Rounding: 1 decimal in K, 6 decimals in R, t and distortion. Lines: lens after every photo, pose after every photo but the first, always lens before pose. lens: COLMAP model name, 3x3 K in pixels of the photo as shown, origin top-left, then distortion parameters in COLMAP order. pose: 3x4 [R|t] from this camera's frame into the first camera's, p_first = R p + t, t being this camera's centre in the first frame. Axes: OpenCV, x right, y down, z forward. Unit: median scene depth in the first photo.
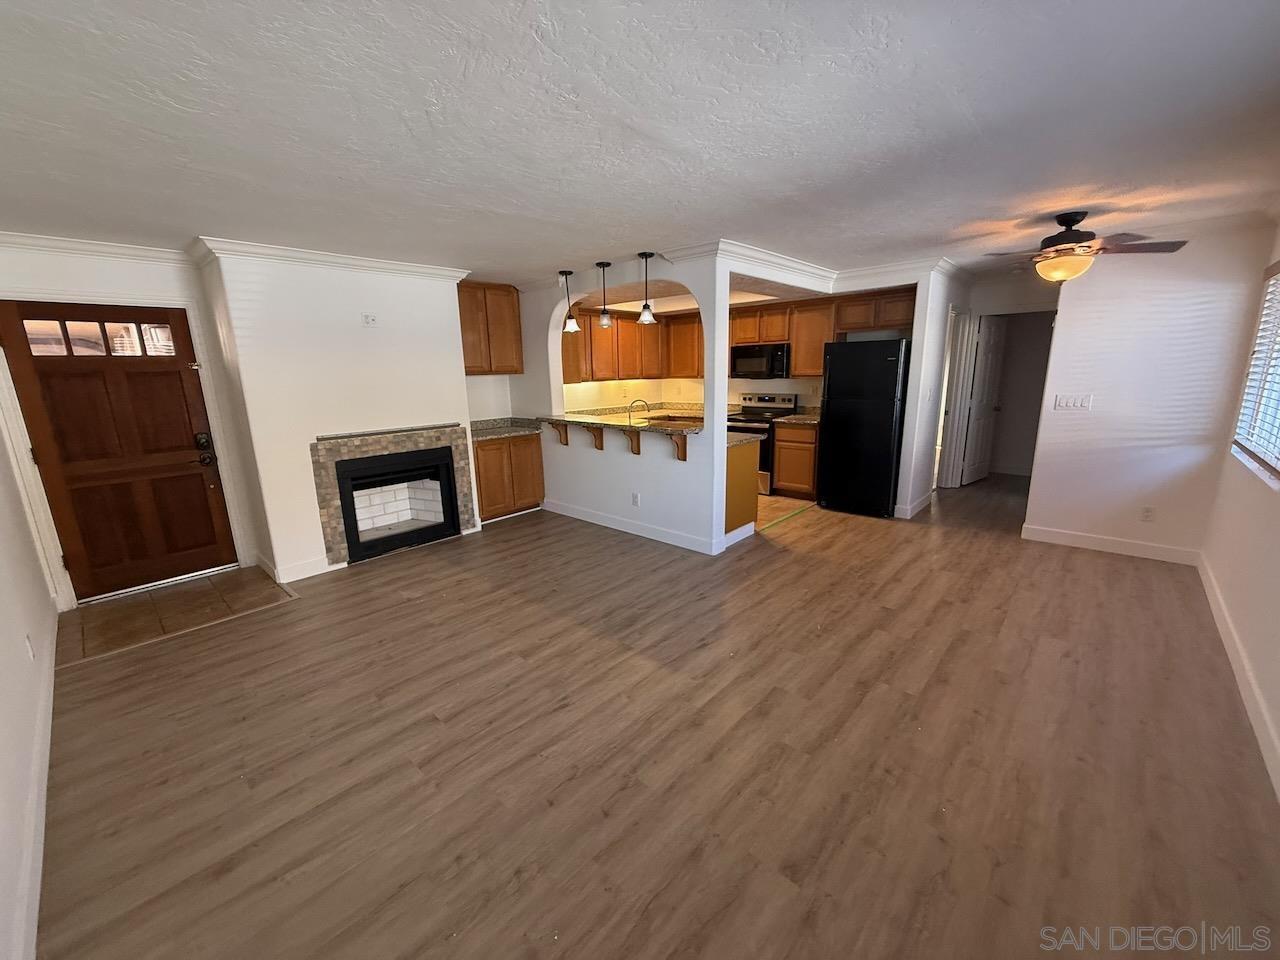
lens RADIAL K [[510.8, 0, 635.3], [0, 510.8, 482.1], [0, 0, 1]] dist [-0.000211, -0.000294]
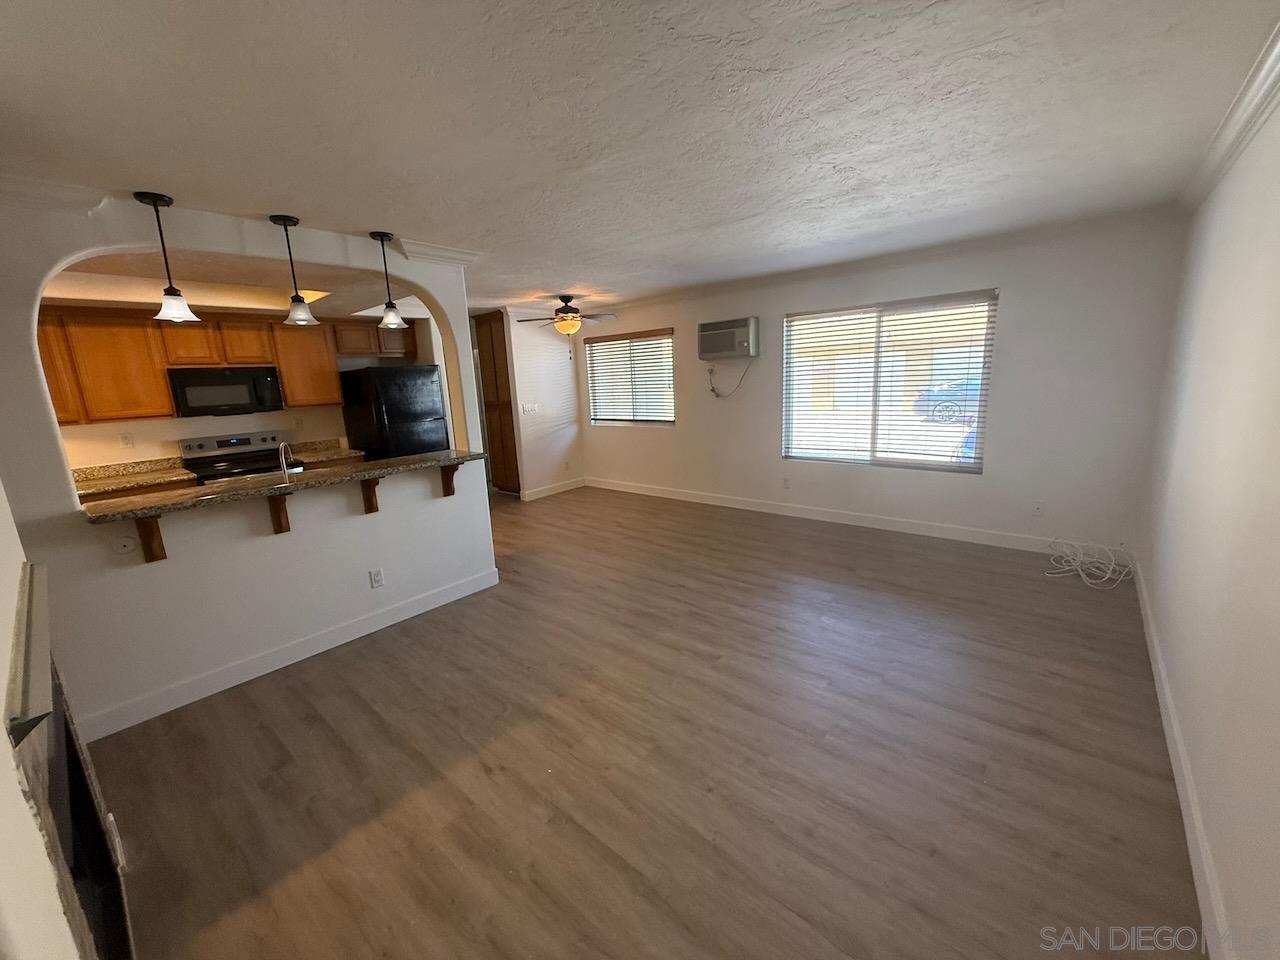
lens RADIAL K [[510.8, 0, 635.3], [0, 510.8, 482.1], [0, 0, 1]] dist [-0.000211, -0.000294]
pose [[-0.033557, -0.178978, 0.983281, -0.771443], [0.265904, 0.946777, 0.181409, -0.140076], [-0.963415, 0.267546, 0.015820, 0.715743]]
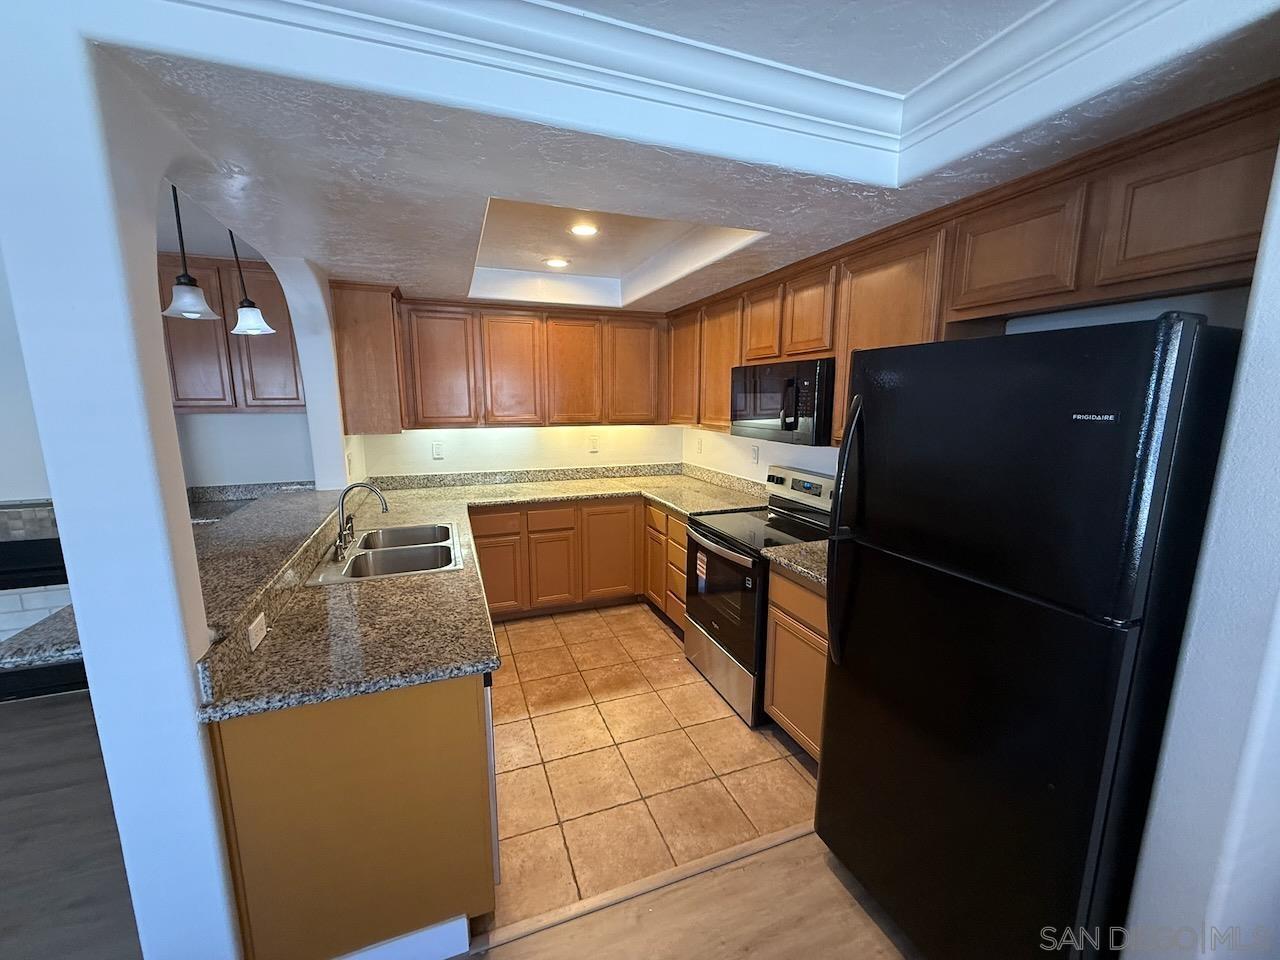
lens RADIAL K [[510.8, 0, 635.3], [0, 510.8, 482.1], [0, 0, 1]] dist [-0.000211, -0.000294]
pose [[0.893831, 0.096444, -0.437910, 0.501407], [-0.118005, 0.992764, -0.022221, -0.219827], [0.432598, 0.071537, 0.898744, 0.861285]]
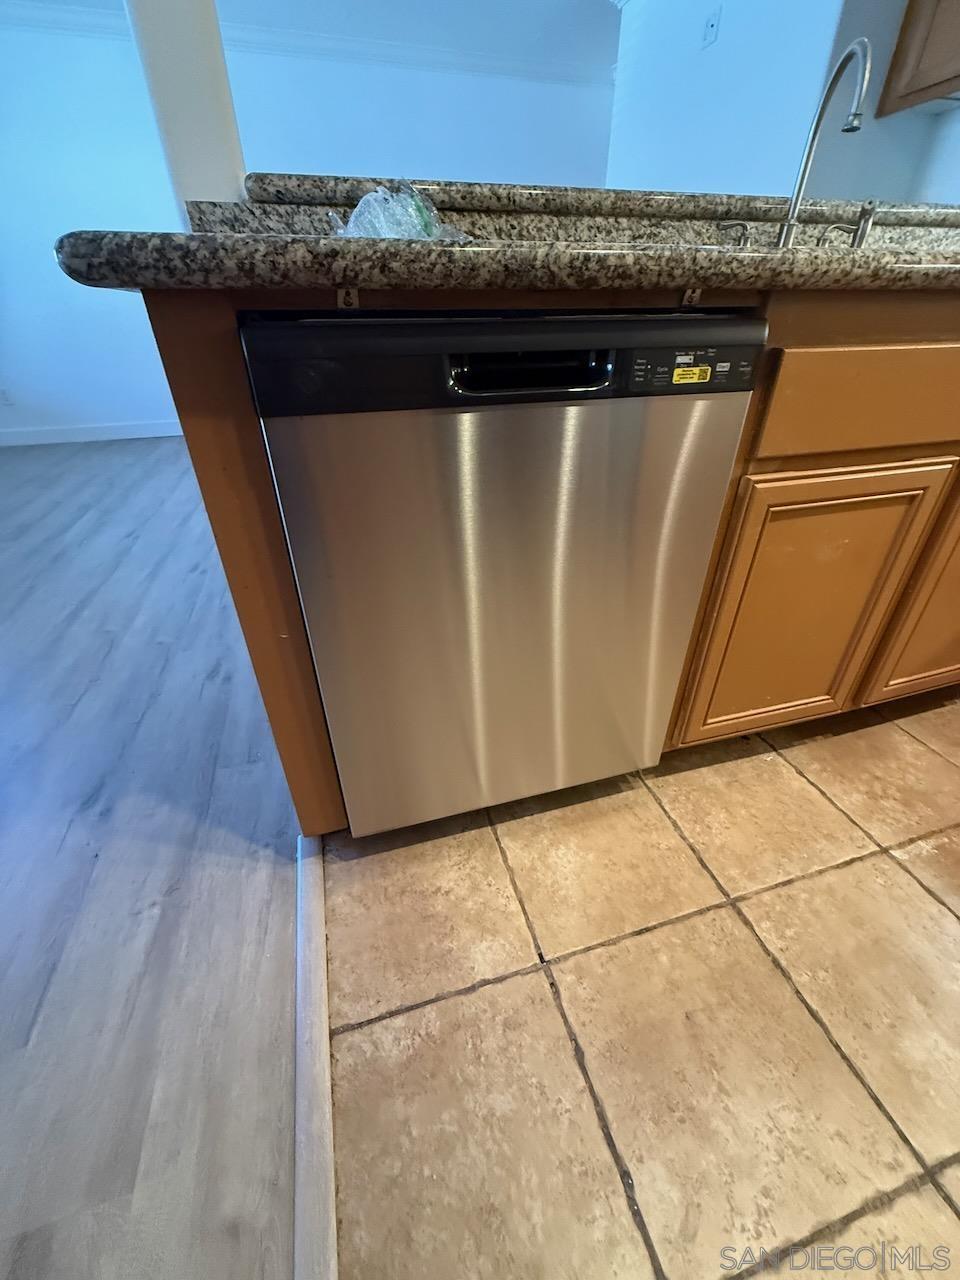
lens RADIAL K [[510.8, 0, 480.0], [0, 510.8, 636.1], [0, 0, 1]] dist [-0.000211, -0.000294]
pose [[-0.514365, 0.481012, -0.709969, 0.352769], [-0.166813, 0.755949, 0.633020, -0.120286], [0.841191, 0.444035, -0.308595, 1.259835]]
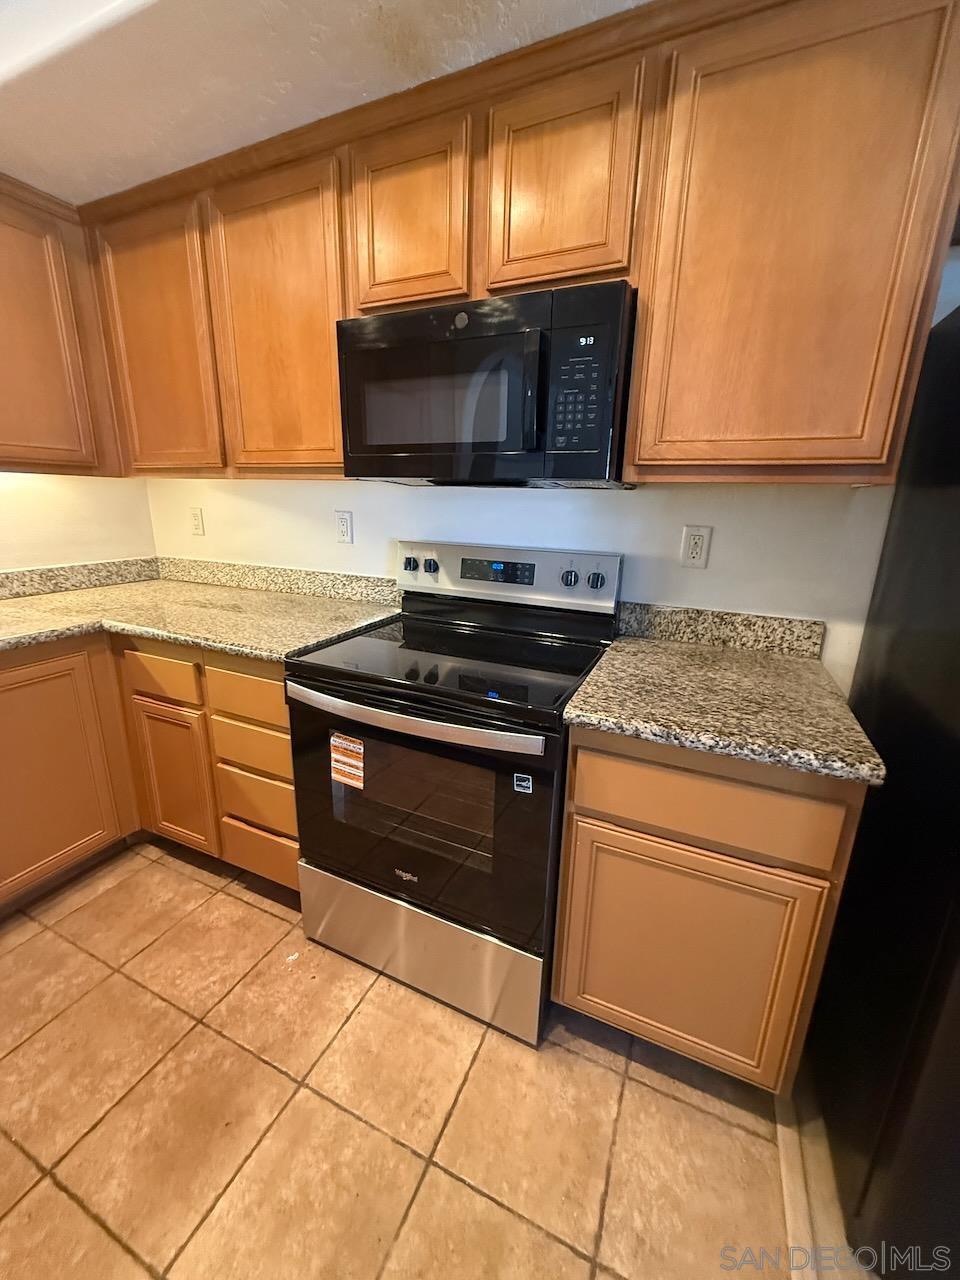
lens RADIAL K [[510.8, 0, 480.0], [0, 510.8, 636.1], [0, 0, 1]] dist [-0.000211, -0.000294]
pose [[0.947182, -0.039914, 0.318203, 0.266745], [0.026040, 0.998520, 0.047740, -0.224877], [-0.319637, -0.036933, 0.946820, 1.210690]]
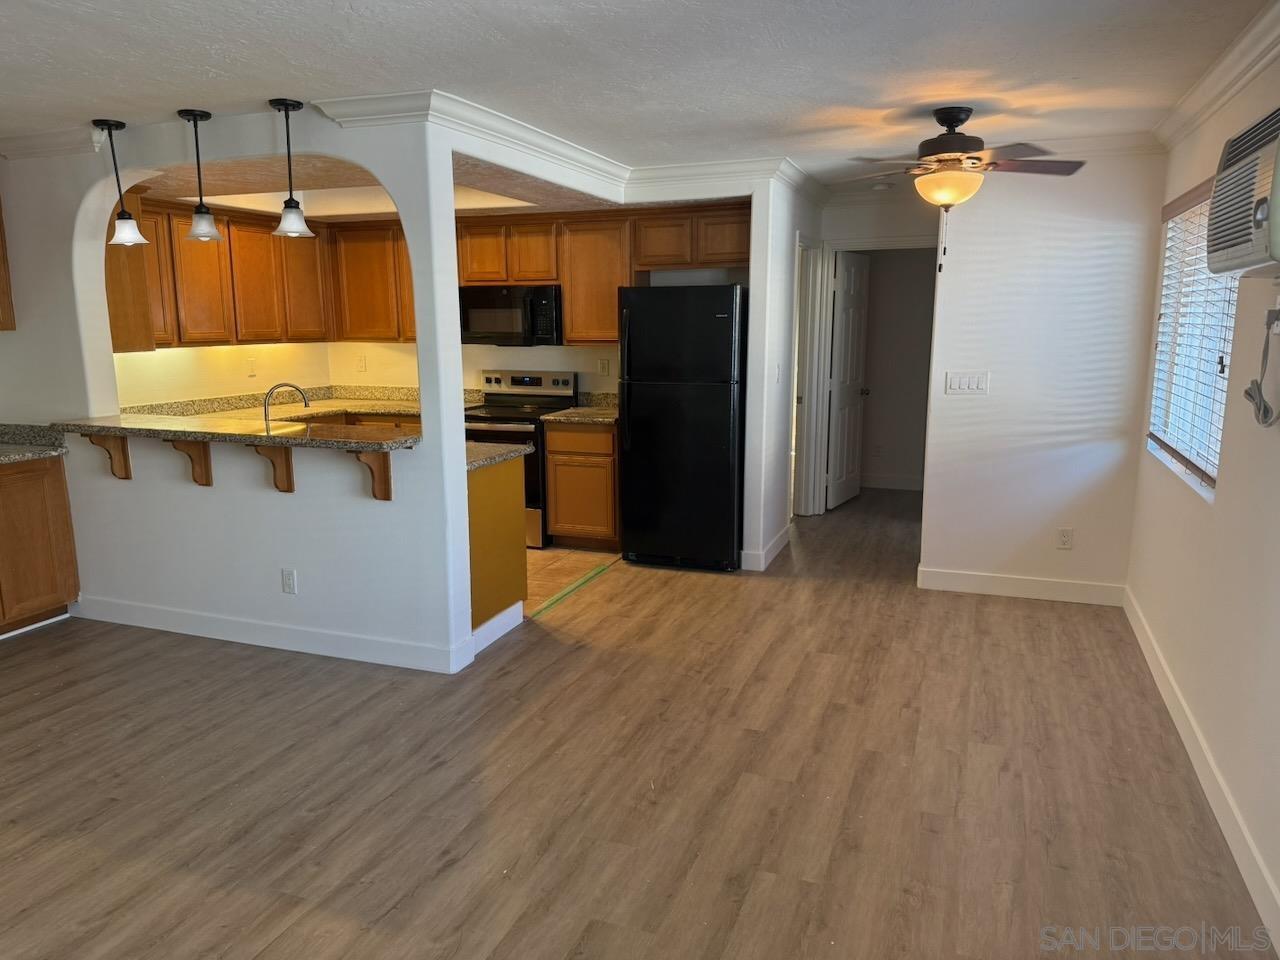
lens RADIAL K [[893.7, 0, 638.4], [0, 893.7, 483.8], [0, 0, 1]] dist [0.090445, -0.138897]
pose [[0.927662, -0.050149, 0.370037, -0.005598], [0.065262, 0.997463, -0.028428, -0.016151], [-0.367673, 0.050521, 0.928582, 0.045369]]
